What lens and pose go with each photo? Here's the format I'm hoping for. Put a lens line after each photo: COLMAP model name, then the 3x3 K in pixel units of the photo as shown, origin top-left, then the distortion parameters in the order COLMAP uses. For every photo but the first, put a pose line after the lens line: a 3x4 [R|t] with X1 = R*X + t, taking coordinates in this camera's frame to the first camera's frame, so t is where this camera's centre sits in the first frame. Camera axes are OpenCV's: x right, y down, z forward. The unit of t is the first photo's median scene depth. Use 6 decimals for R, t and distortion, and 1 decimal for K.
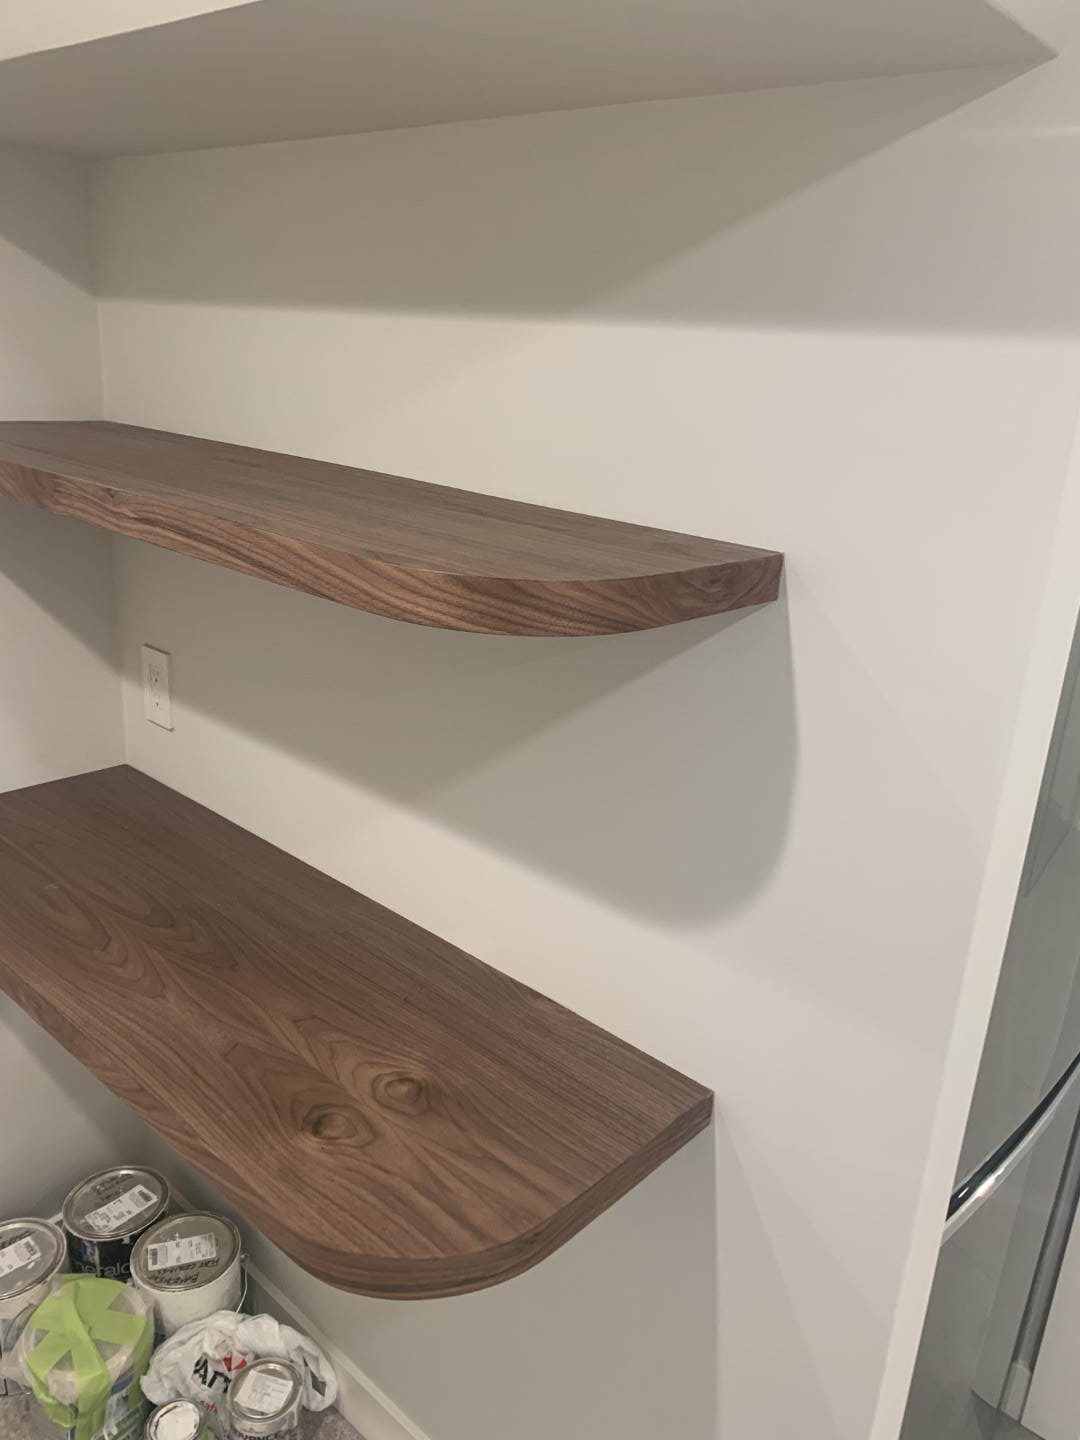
lens RADIAL K [[1100.2, 0, 554.1], [0, 1100.2, 710.3], [0, 0, 1]] dist [0.014581, -0.004689]
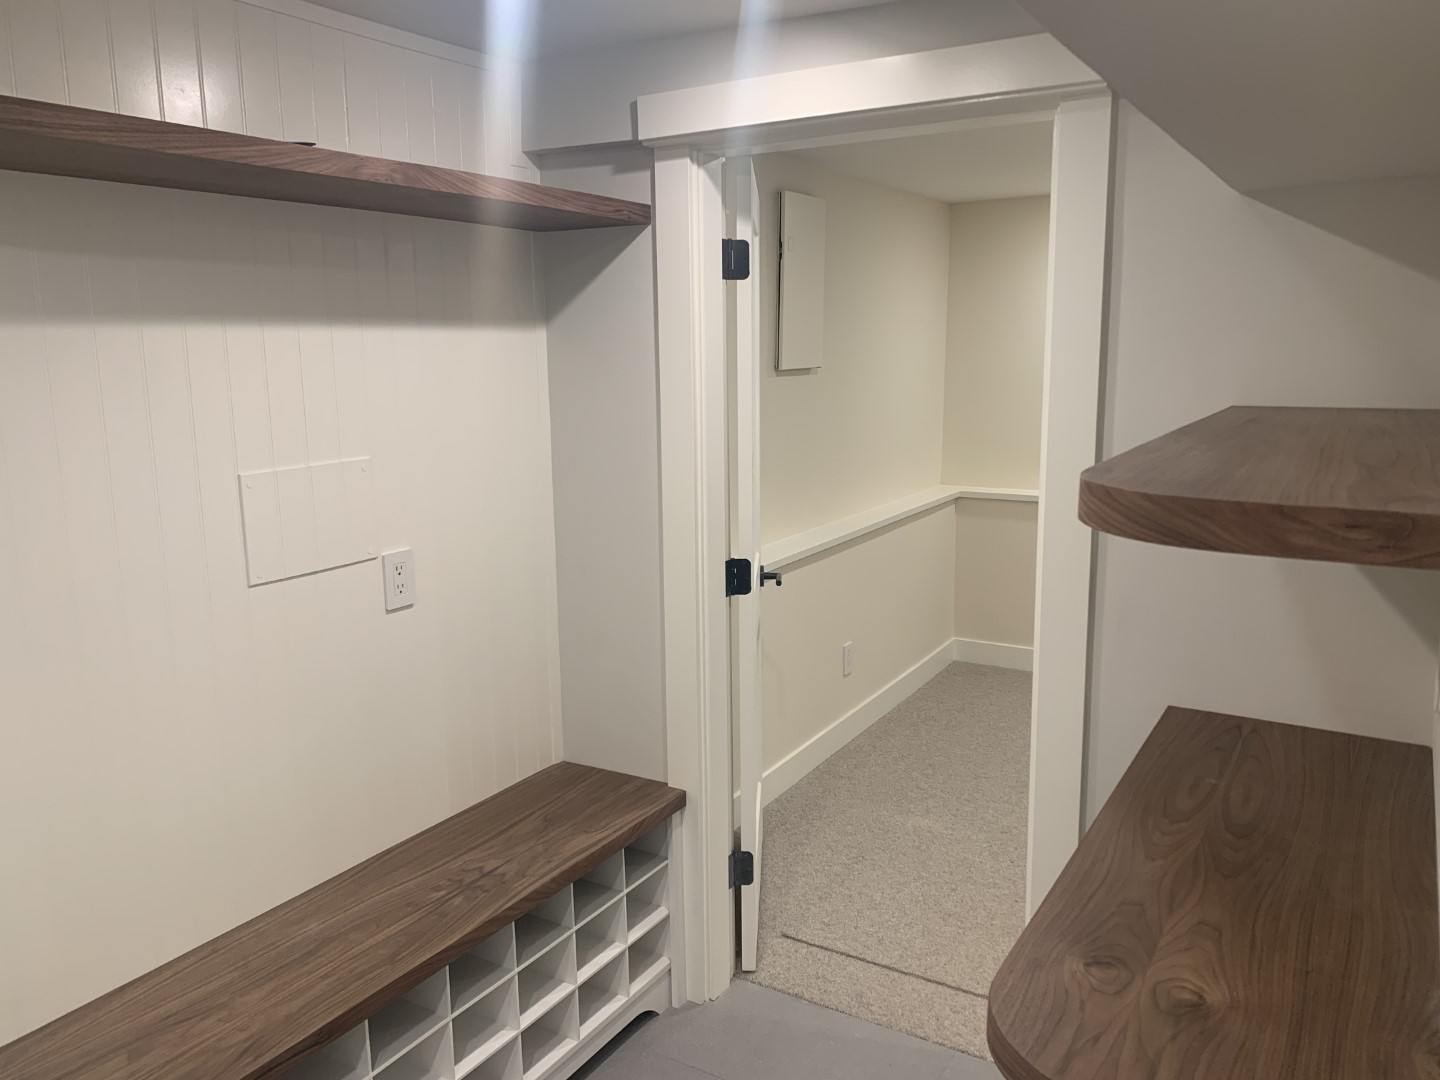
lens RADIAL K [[1096.9, 0, 710.2], [0, 1096.9, 523.4], [0, 0, 1]] dist [0.027661, -0.028108]
pose [[0.168330, 0.096103, -0.981035, 0.758009], [-0.285000, 0.957476, 0.044893, -0.005488], [0.943631, 0.272038, 0.188561, 0.247339]]
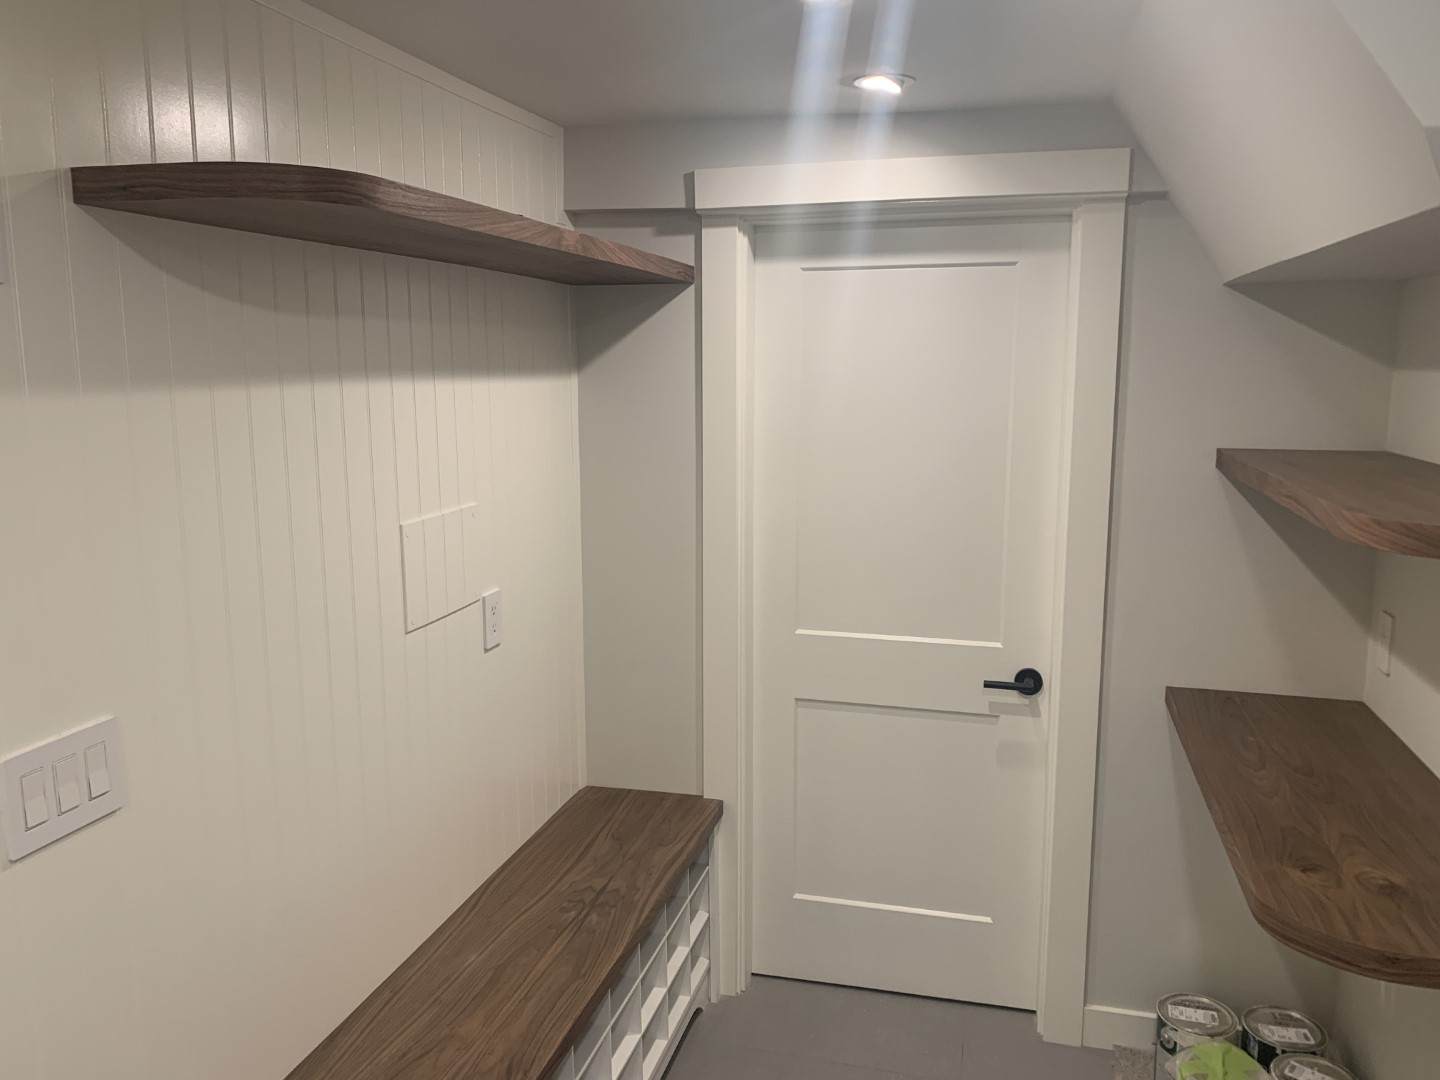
lens RADIAL K [[1096.9, 0, 710.2], [0, 1096.9, 523.4], [0, 0, 1]] dist [0.027661, -0.028108]
pose [[0.437150, 0.067649, -0.896841, 0.740443], [-0.252614, 0.966262, -0.050247, 0.177388], [0.863184, 0.248520, 0.439491, -0.520388]]
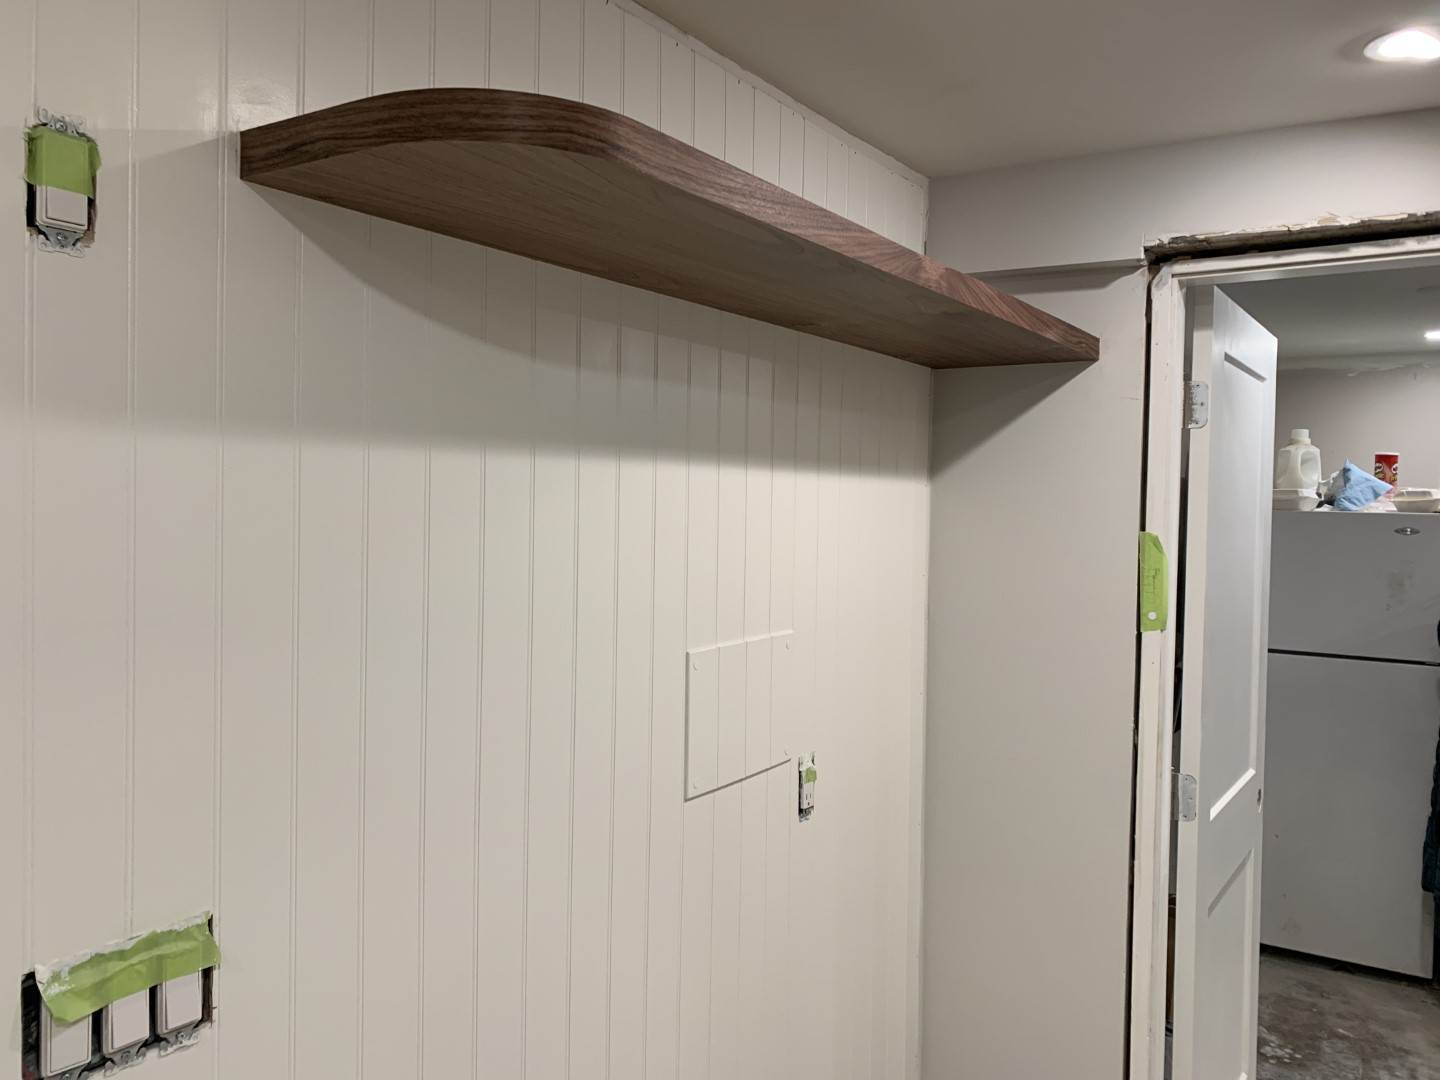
lens RADIAL K [[1089.1, 0, 715.9], [0, 1089.1, 523.5], [0, 0, 1]] dist [0.045489, -0.056539]
pose [[0.128154, -0.038922, -0.990990, 0.242810], [-0.321852, 0.943515, -0.078679, 0.160745], [0.938077, 0.329035, 0.108388, -0.328472]]
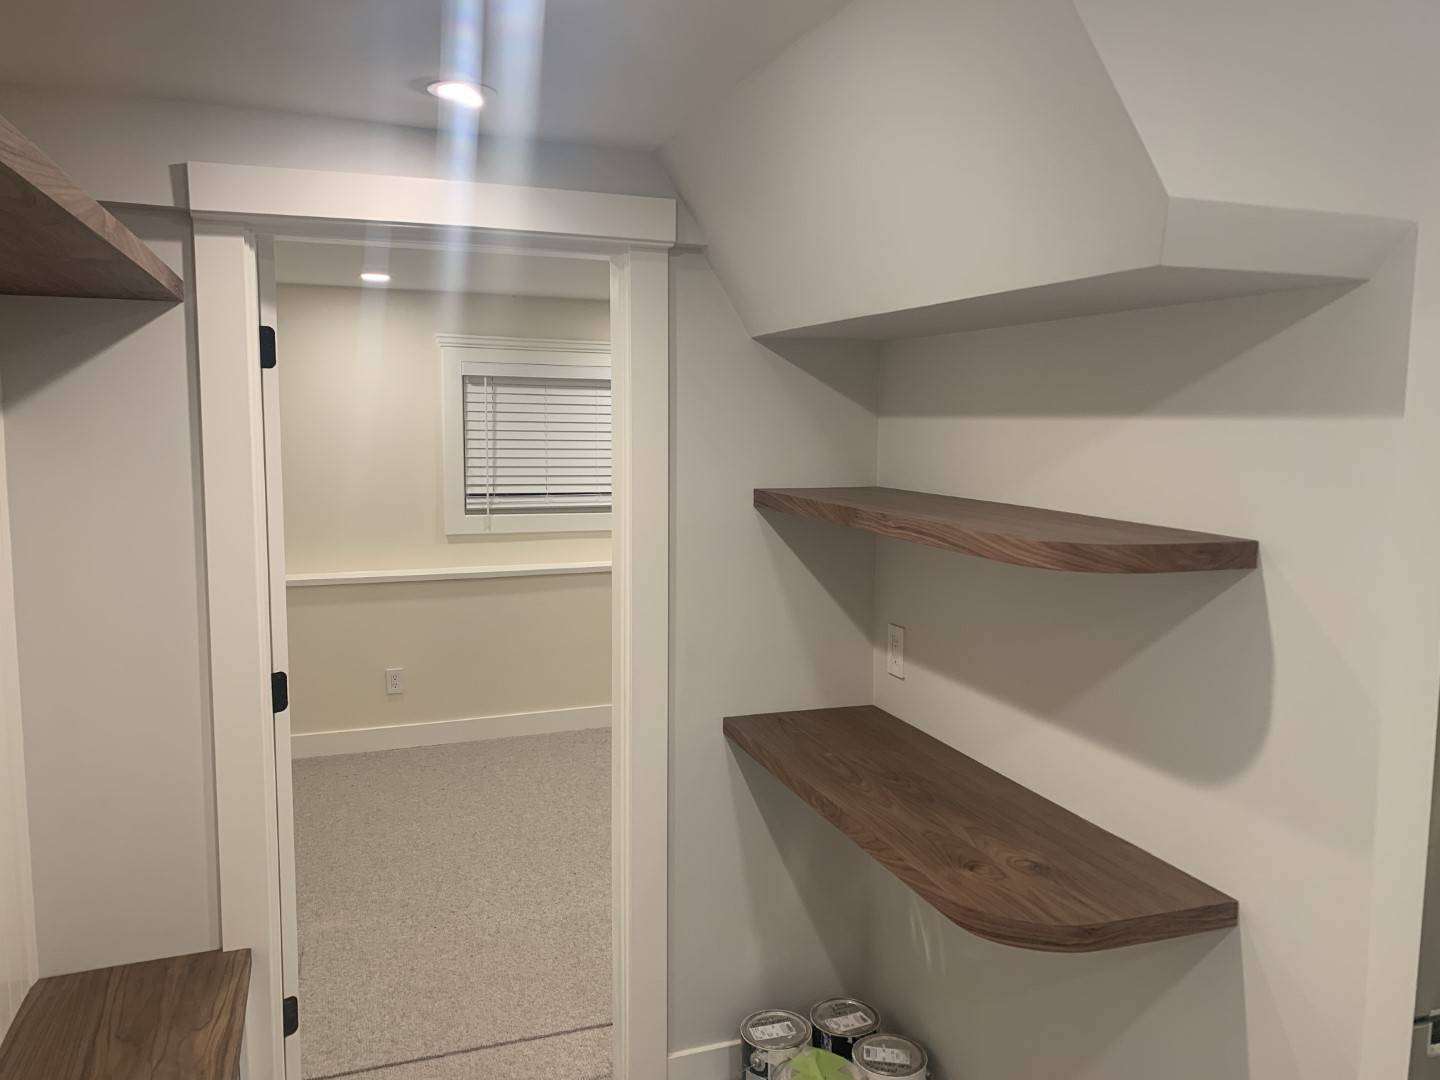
lens RADIAL K [[1089.1, 0, 715.9], [0, 1089.1, 523.5], [0, 0, 1]] dist [0.045489, -0.056539]
pose [[0.875014, -0.009846, -0.483997, 0.251875], [-0.103657, 0.972793, -0.207191, 0.230596], [0.472869, 0.231465, 0.850188, -0.721614]]
